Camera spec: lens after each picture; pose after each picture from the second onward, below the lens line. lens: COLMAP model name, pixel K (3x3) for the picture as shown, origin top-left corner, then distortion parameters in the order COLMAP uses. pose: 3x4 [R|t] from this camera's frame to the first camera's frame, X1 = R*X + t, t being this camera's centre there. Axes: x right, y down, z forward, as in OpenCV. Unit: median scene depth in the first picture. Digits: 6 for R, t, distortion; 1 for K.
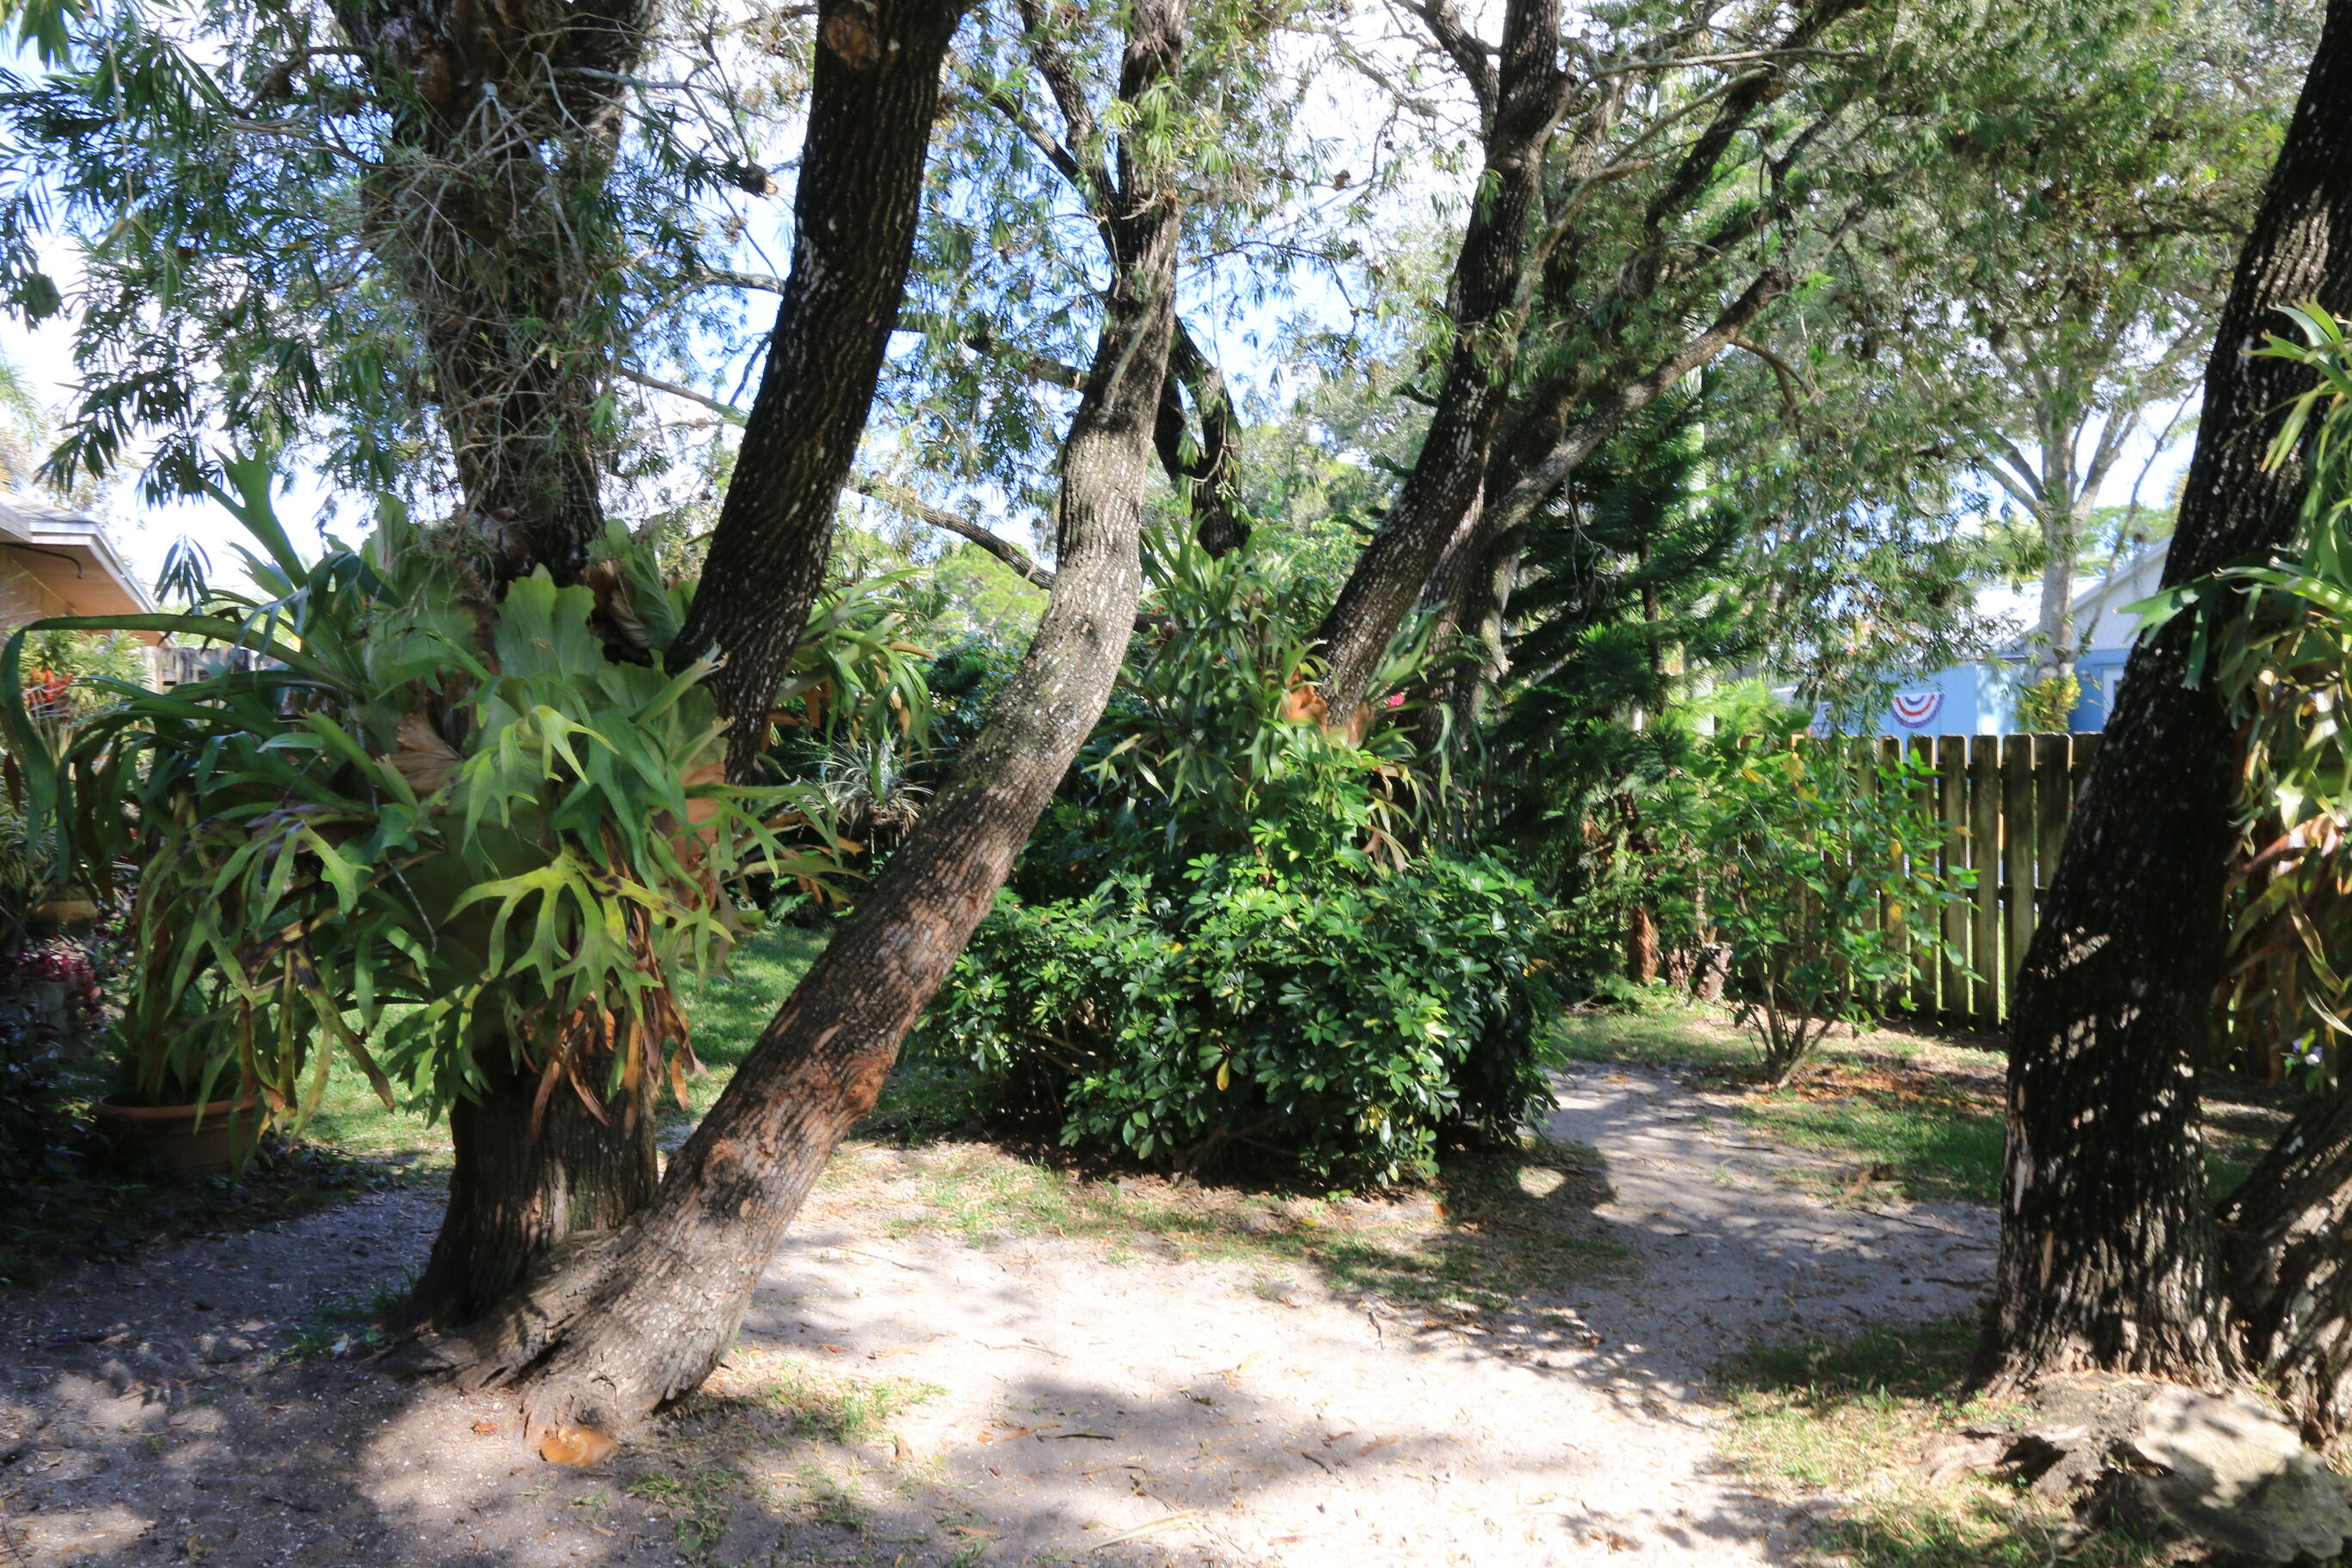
lens RADIAL K [[1858.1, 0, 1168.6], [0, 1858.1, 791.6], [0, 0, 1]] dist [-0.009277, -0.000094]
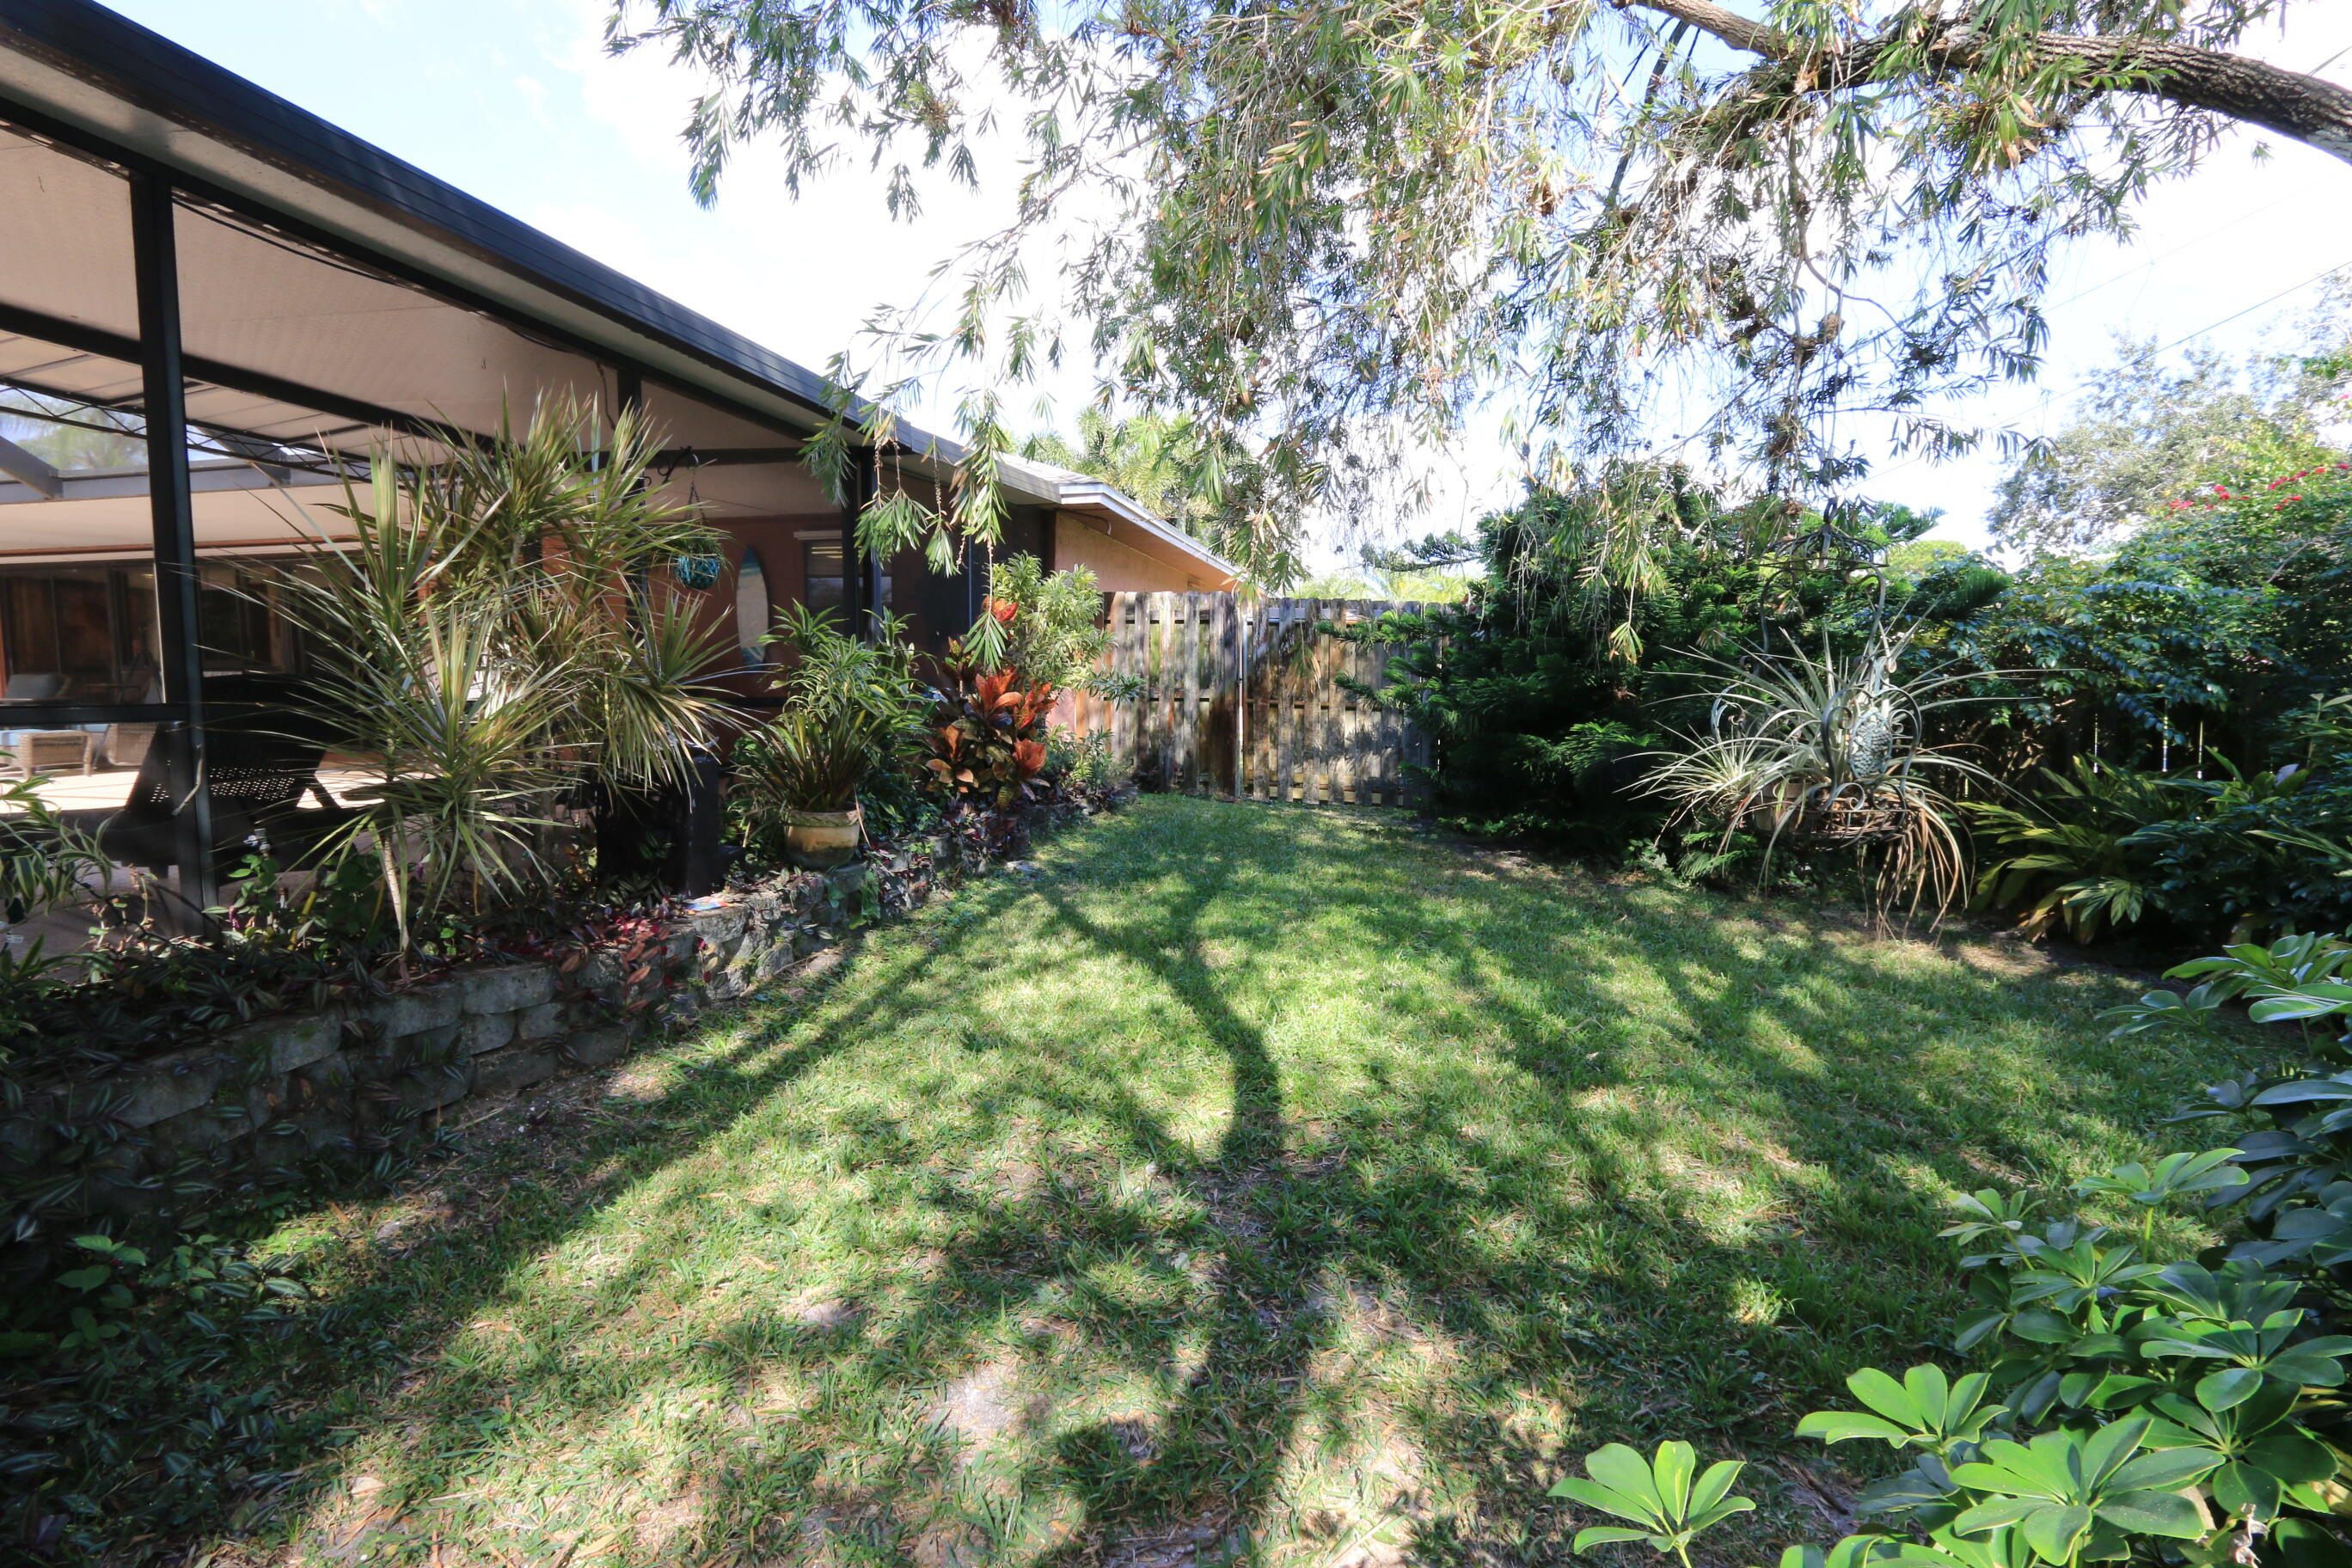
lens RADIAL K [[1082.7, 0, 1190.9], [0, 1082.7, 793.6], [0, 0, 1]] dist [-0.023999, 0.005360]
pose [[0.772392, 0.079713, -0.630124, -0.052735], [-0.032316, 0.995740, 0.086352, -0.004818], [0.634323, -0.046335, 0.771678, 0.321857]]
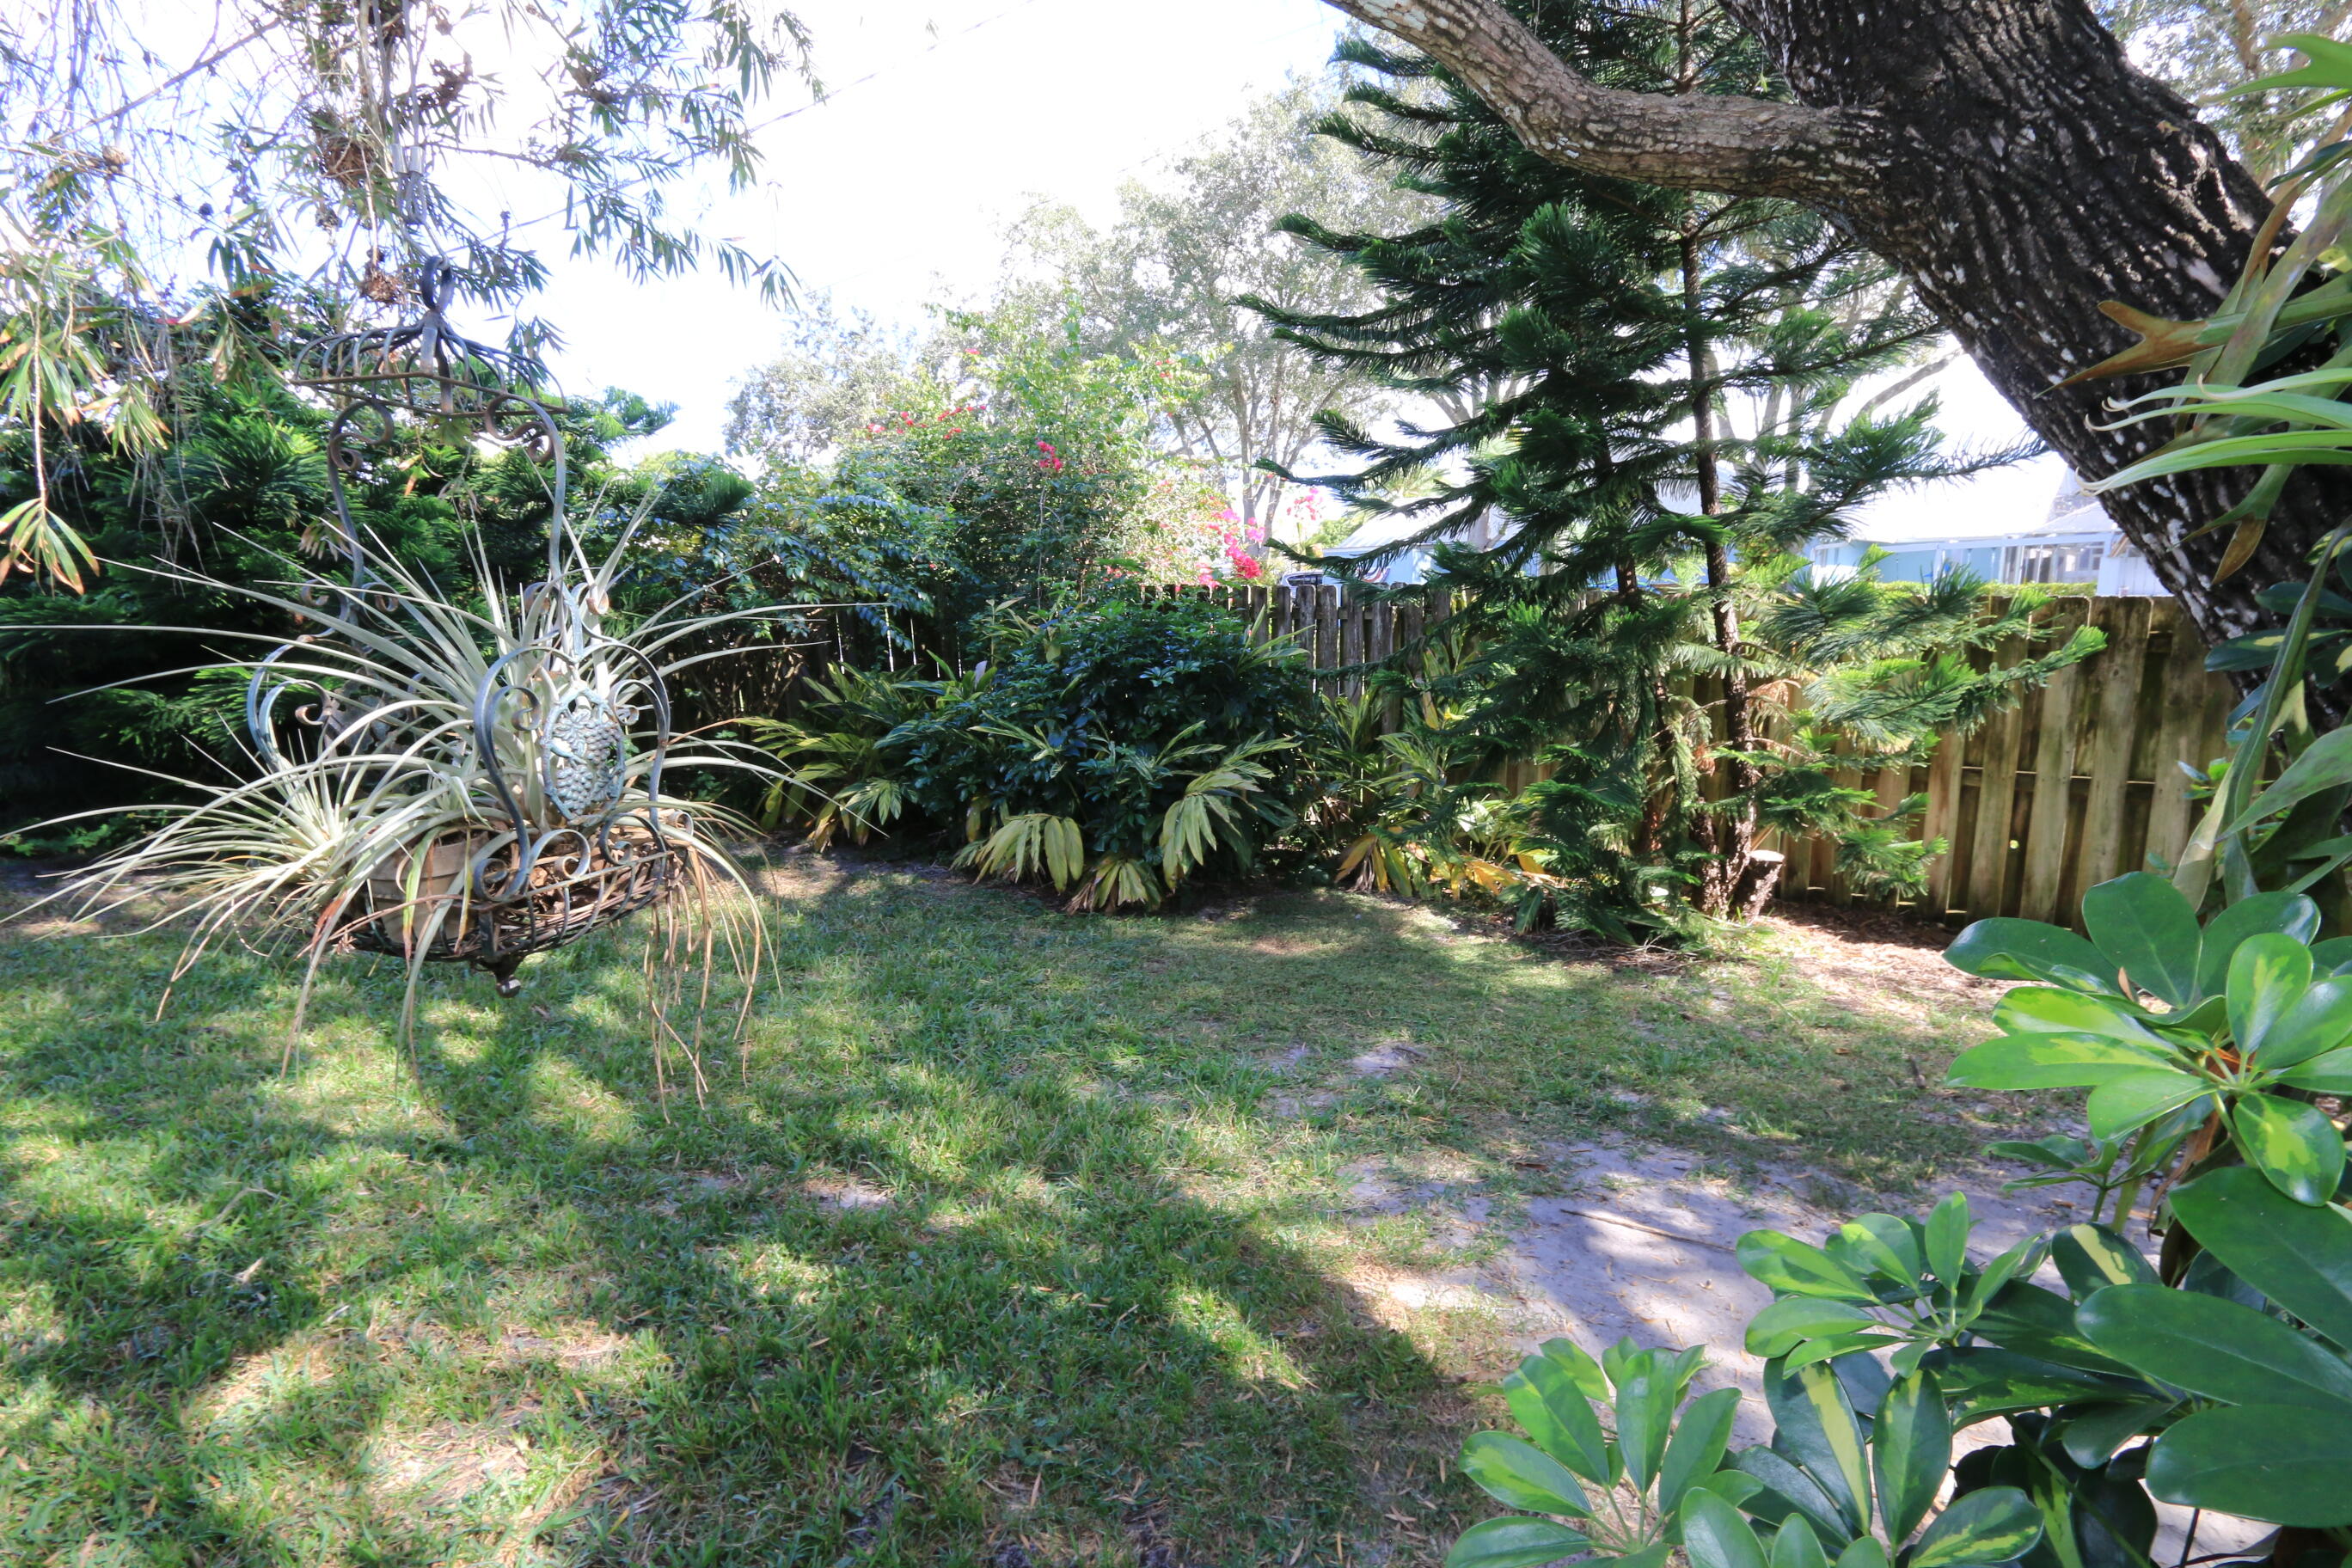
lens RADIAL K [[1082.7, 0, 1186.7], [0, 1082.7, 786.5], [0, 0, 1]] dist [-0.023999, 0.005360]
pose [[0.944638, -0.048519, 0.324509, -0.056901], [-0.000394, 0.988838, 0.148994, -0.009810], [-0.328116, -0.140873, 0.934074, 0.389222]]
